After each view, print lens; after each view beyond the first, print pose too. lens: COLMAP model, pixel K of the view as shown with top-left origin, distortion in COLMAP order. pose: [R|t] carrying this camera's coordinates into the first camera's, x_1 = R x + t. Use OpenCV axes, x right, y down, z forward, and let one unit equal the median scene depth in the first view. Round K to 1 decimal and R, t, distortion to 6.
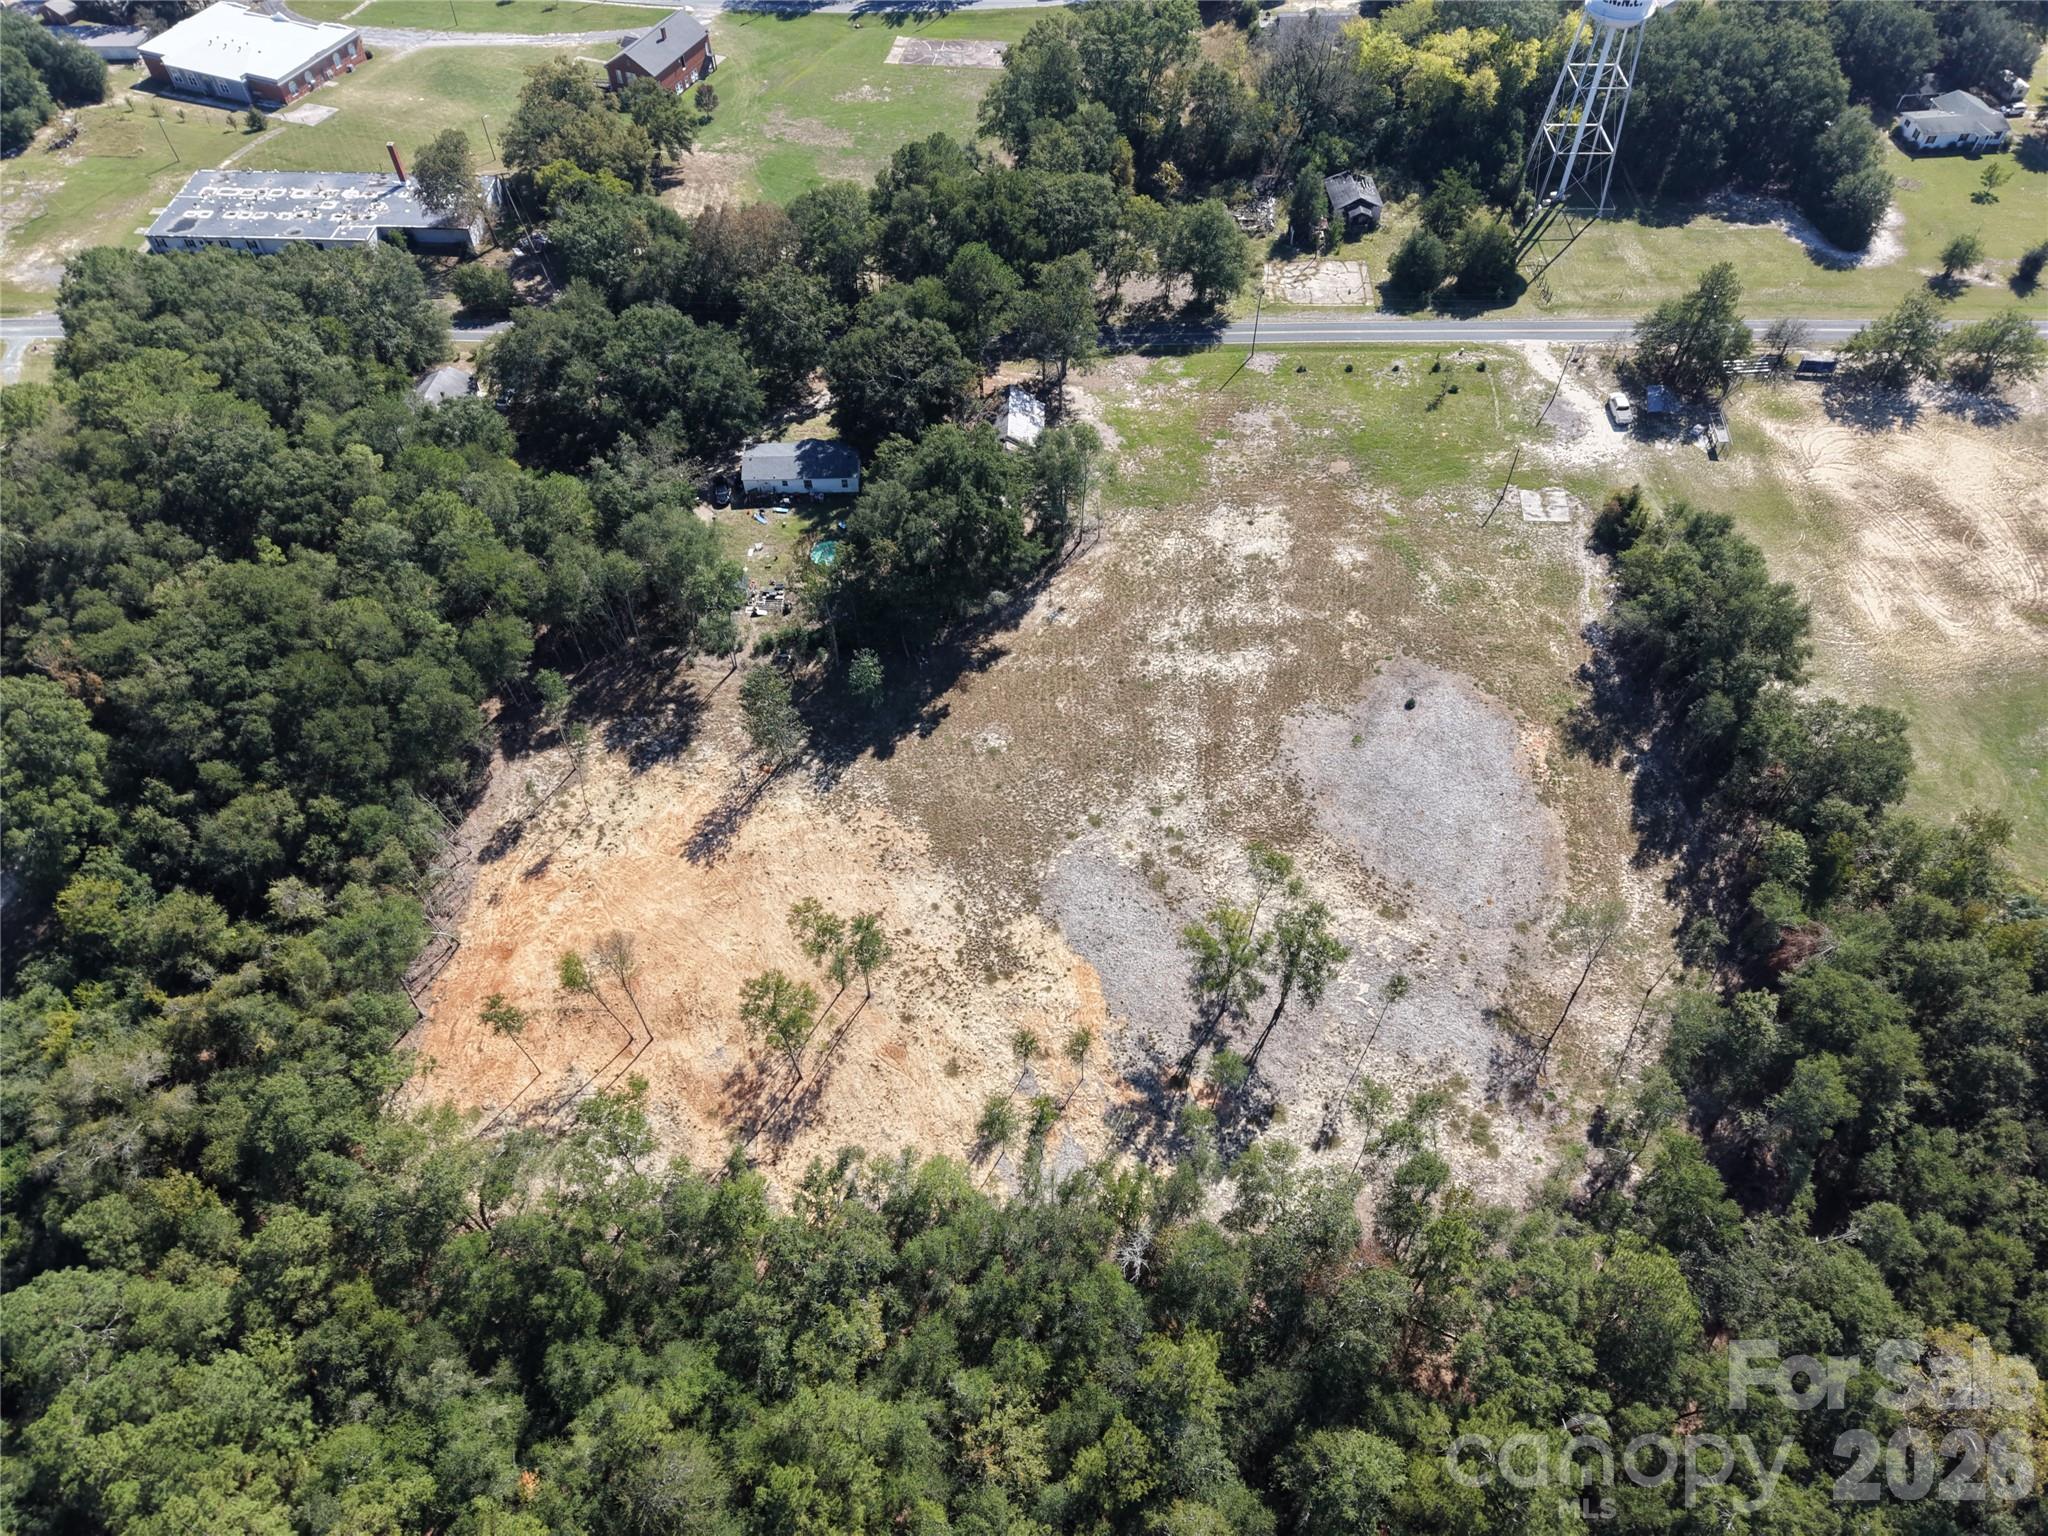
lens RADIAL K [[1358.6, 0, 1010.4], [0, 1358.6, 754.6], [0, 0, 1]] dist [0.027951, -0.030085]
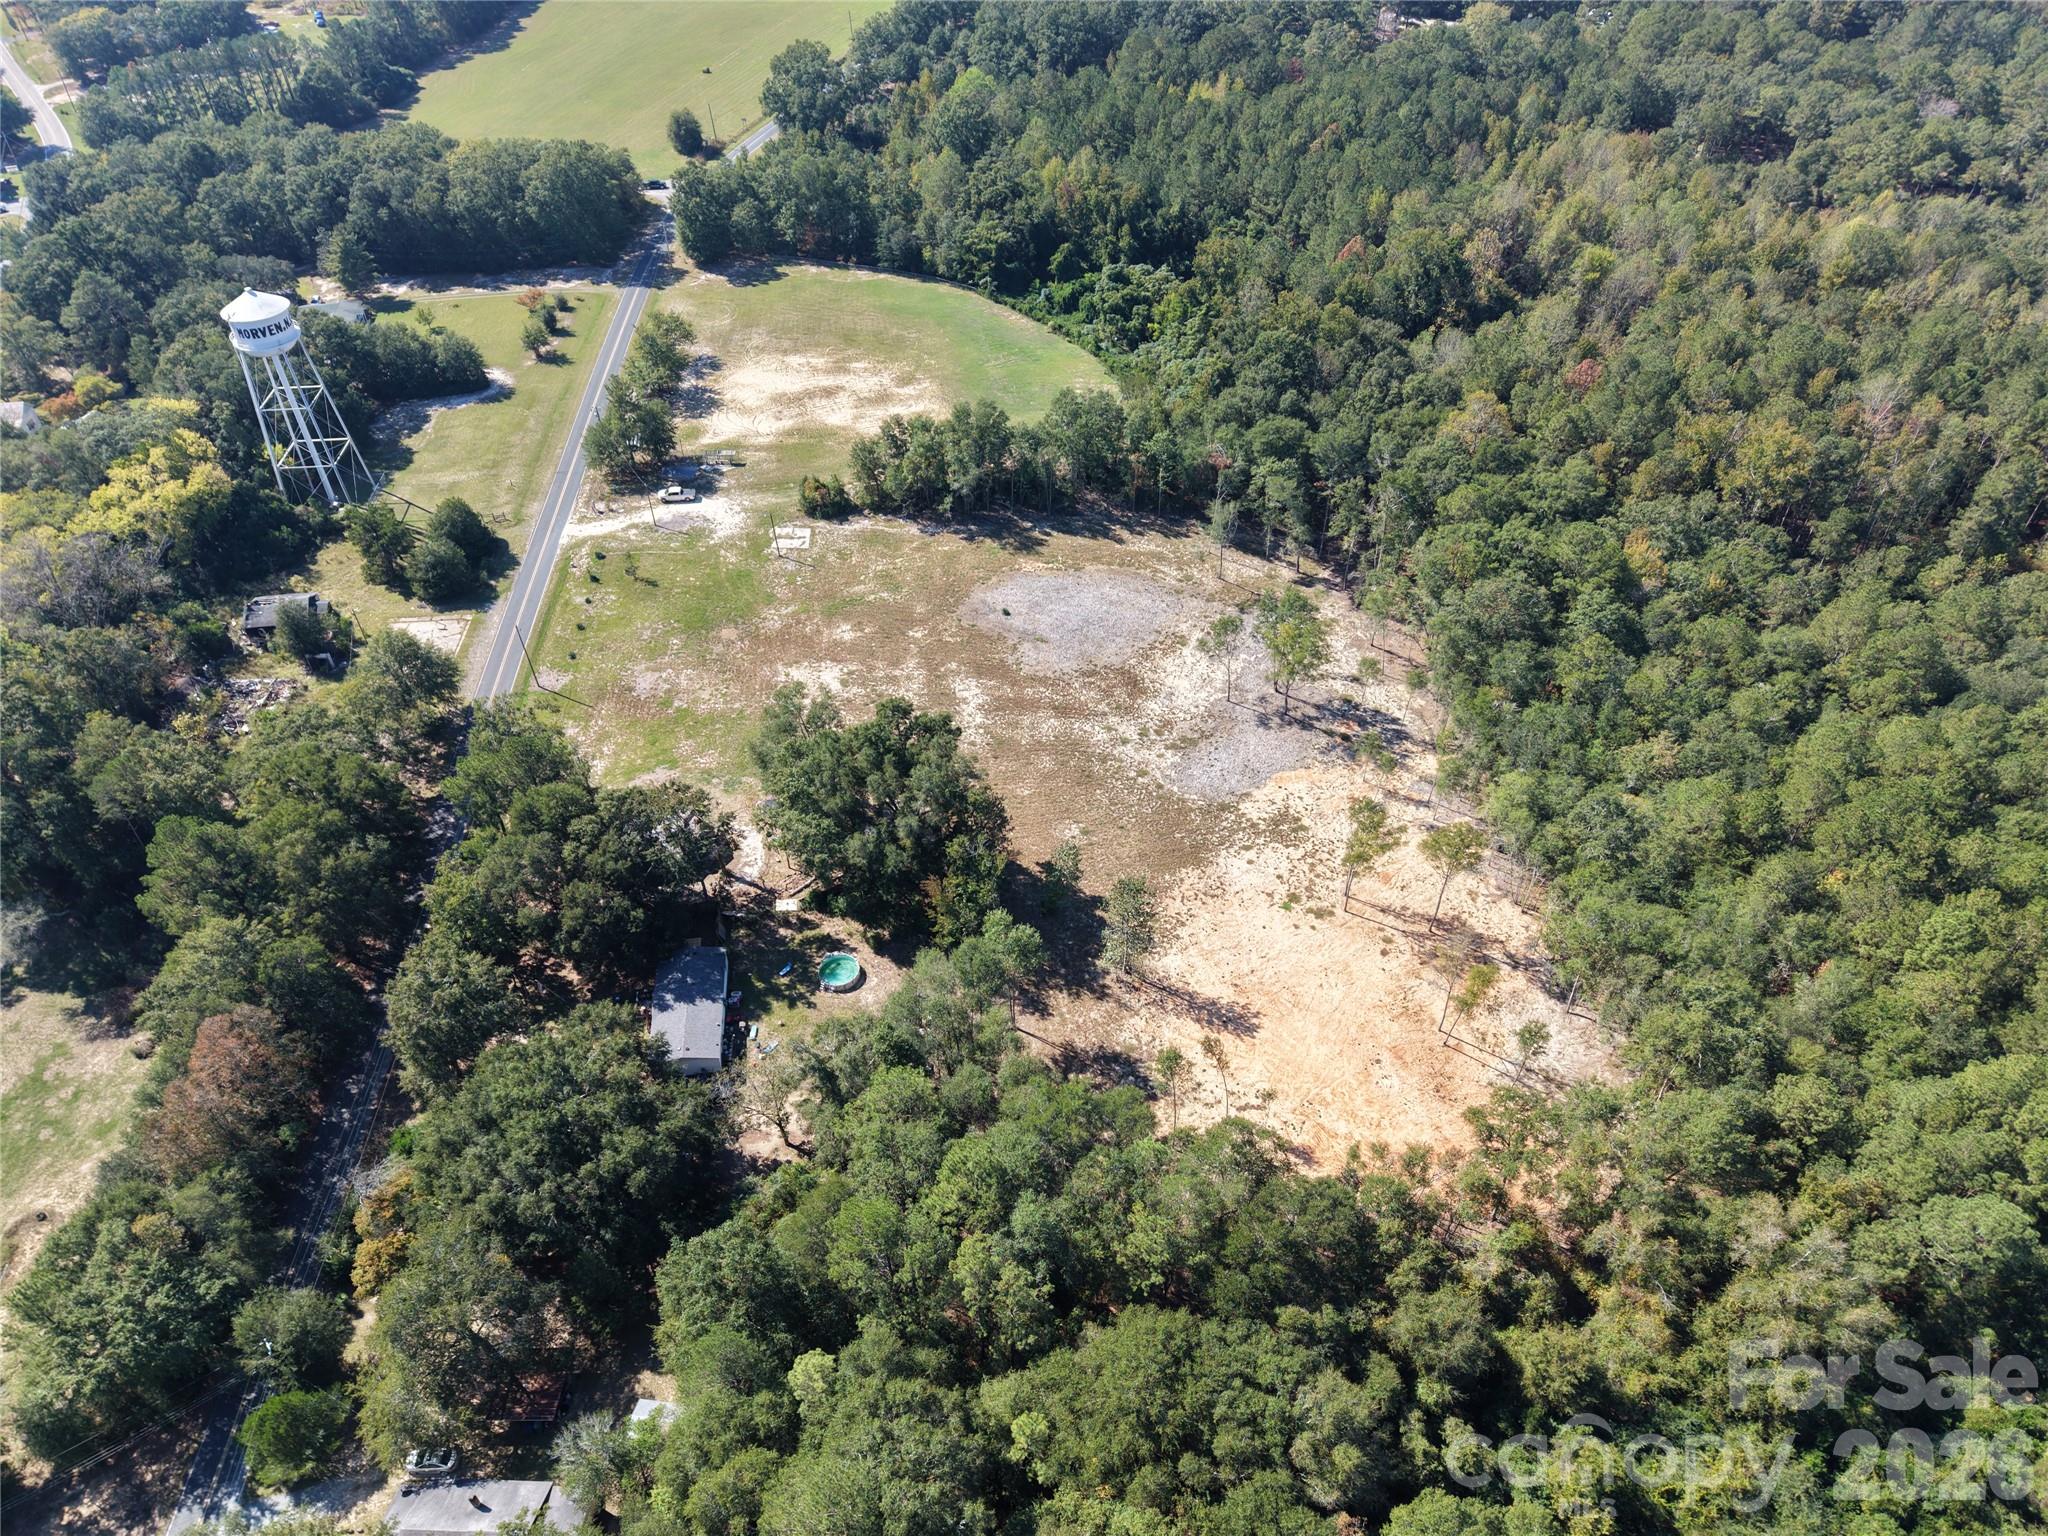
lens RADIAL K [[1358.6, 0, 1024.8], [0, 1358.6, 798.6], [0, 0, 1]] dist [0.027951, -0.030085]
pose [[-0.094607, -0.666561, 0.739422, -0.790626], [0.788059, 0.403698, 0.464749, -0.554912], [-0.608286, 0.626677, 0.487097, 0.463797]]
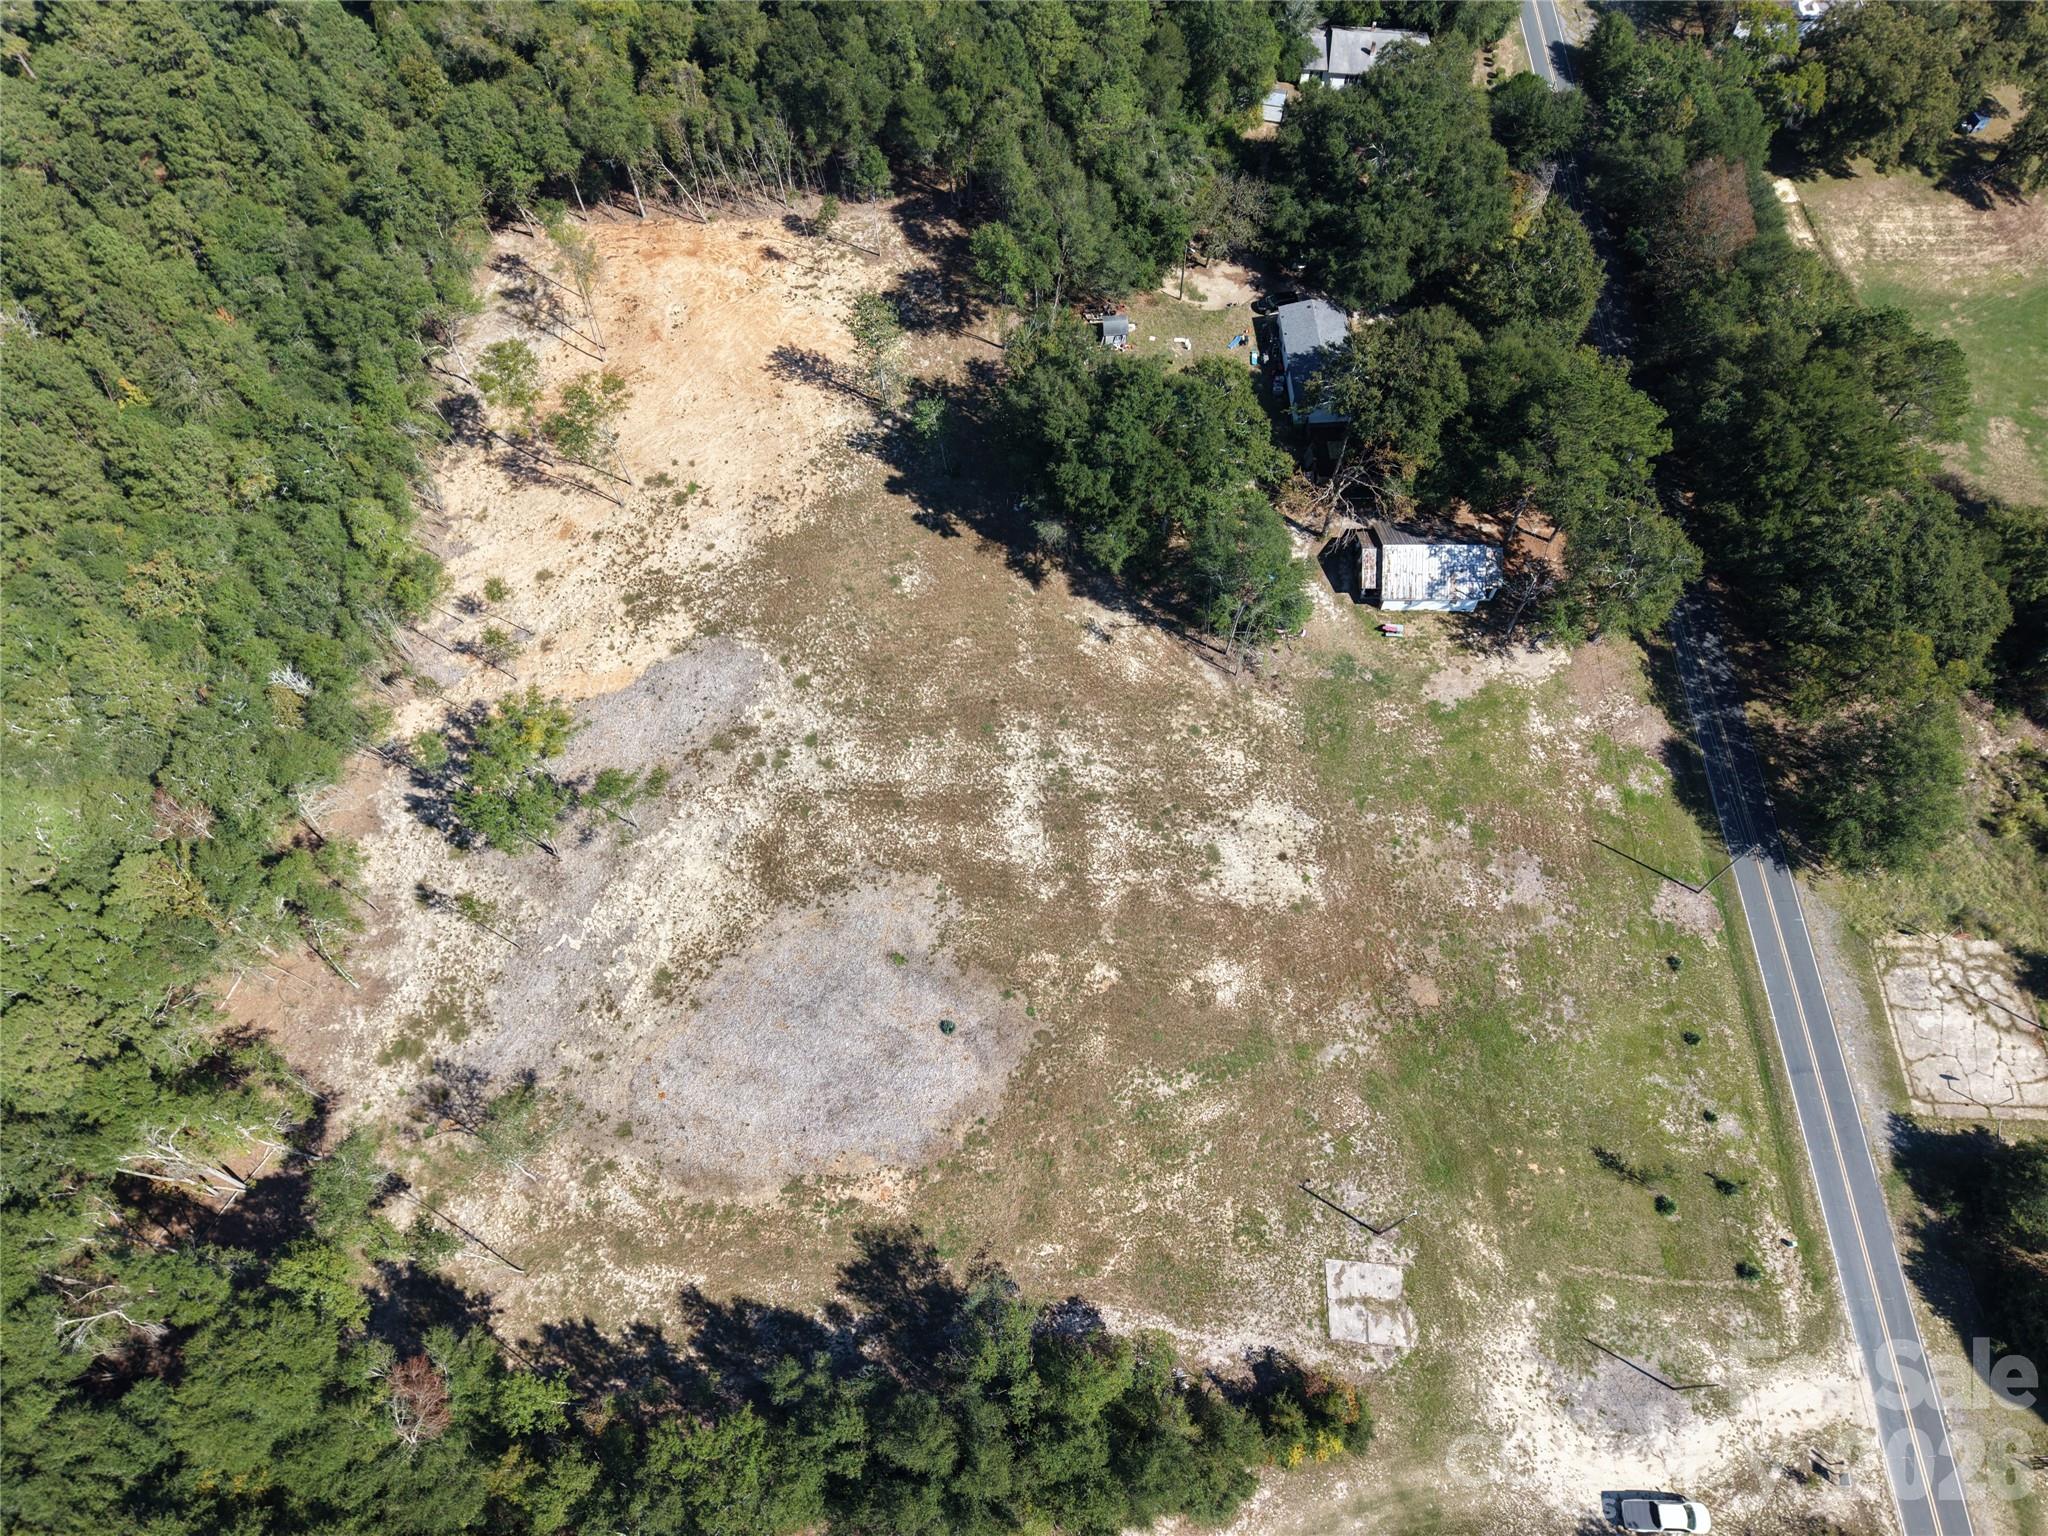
lens RADIAL K [[1358.6, 0, 1035.7], [0, 1358.6, 769.7], [0, 0, 1]] dist [0.027951, -0.030085]
pose [[0.022719, 0.887807, -0.459654, 0.510547], [-0.771566, 0.307944, 0.556647, -0.533066], [0.635743, 0.342007, 0.691999, 0.462525]]
